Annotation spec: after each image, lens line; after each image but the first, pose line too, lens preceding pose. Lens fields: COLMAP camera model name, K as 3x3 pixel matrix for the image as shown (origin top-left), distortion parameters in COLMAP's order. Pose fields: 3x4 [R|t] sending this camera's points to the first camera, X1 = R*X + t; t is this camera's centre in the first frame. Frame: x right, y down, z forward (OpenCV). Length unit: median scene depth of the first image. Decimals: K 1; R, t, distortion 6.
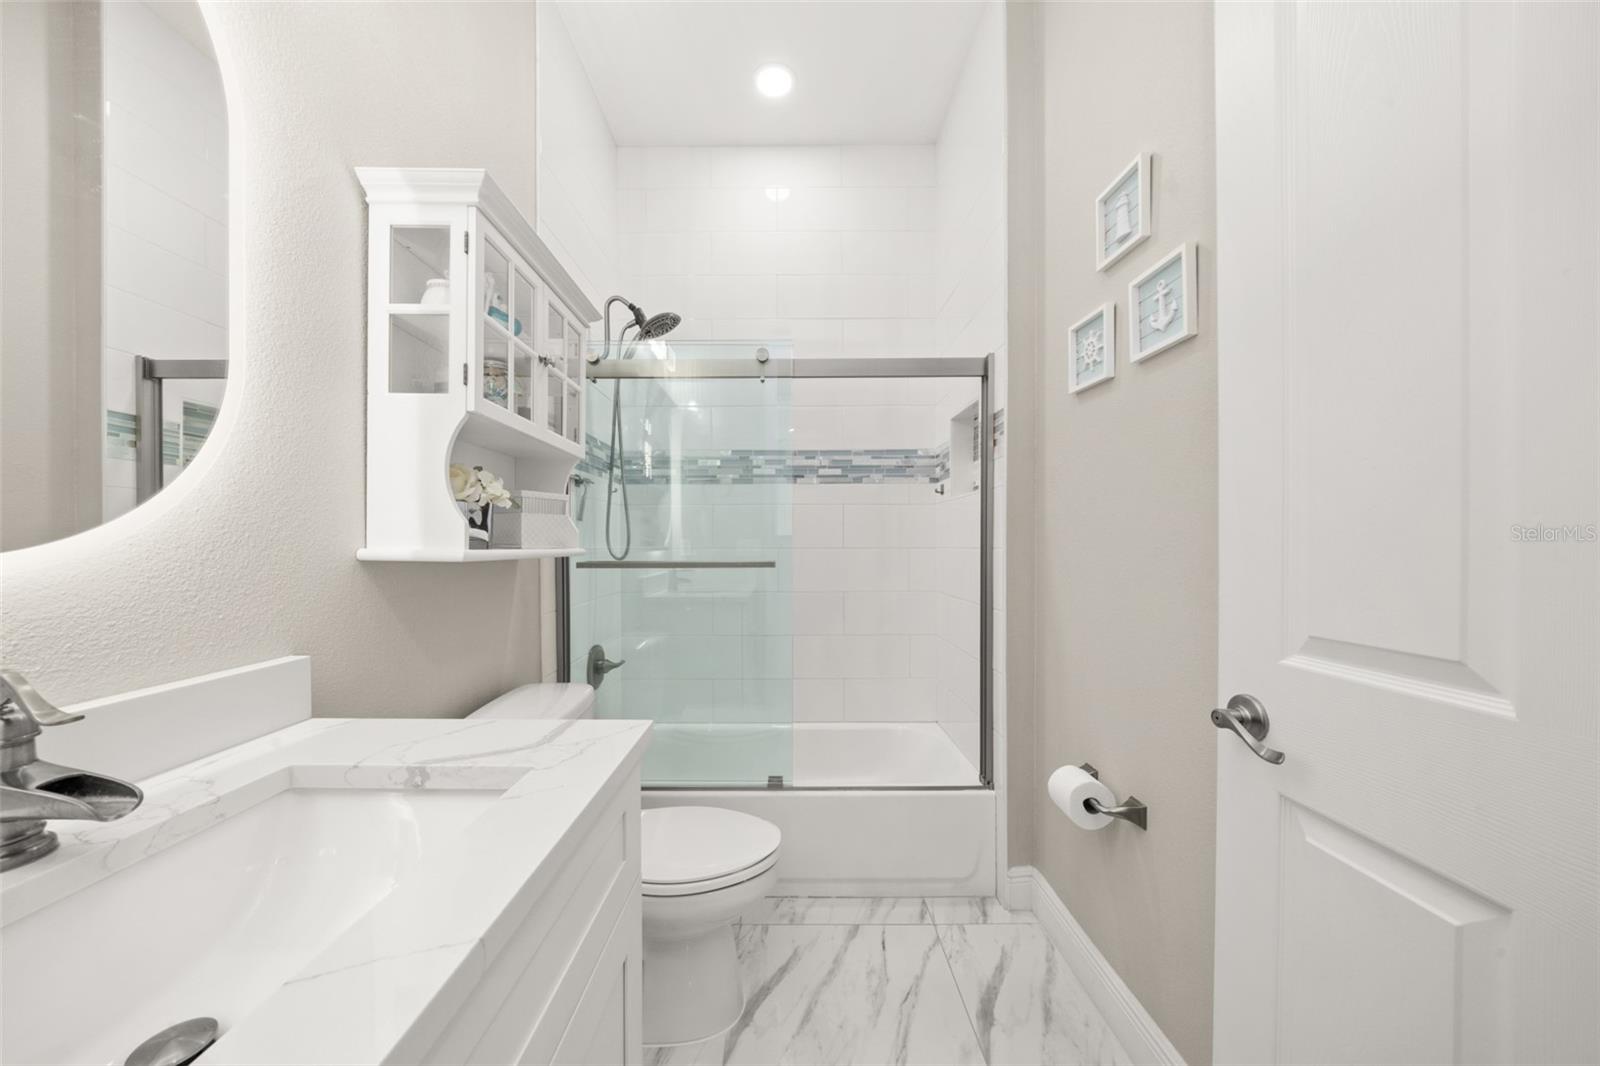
lens RADIAL K [[559.0, 0, 789.8], [0, 559.0, 555.2], [0, 0, 1]] dist [-0.002486, -0.000100]
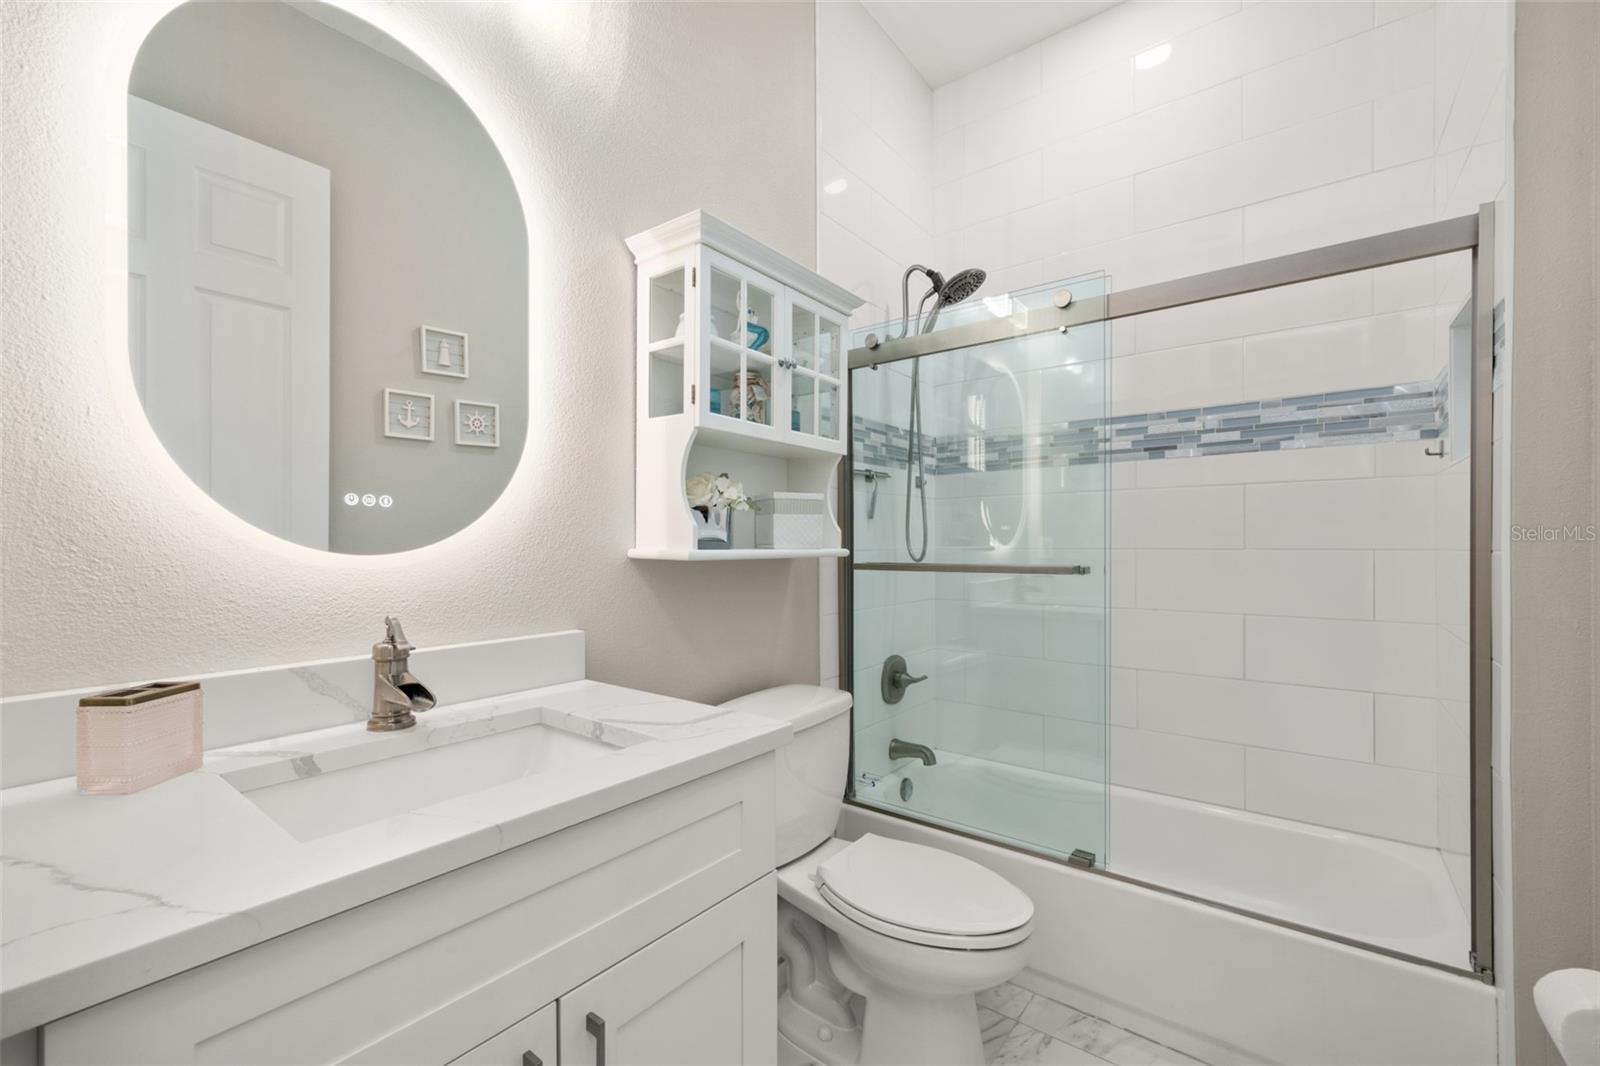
lens RADIAL K [[693.1, 0, 789.7], [0, 693.1, 552.9], [0, 0, 1]] dist [0.000362, 0.003545]
pose [[0.781271, 0.007483, -0.624148, 0.236260], [-0.010408, 0.999945, -0.001040, -0.002172], [0.624106, 0.007309, 0.781306, 0.016484]]
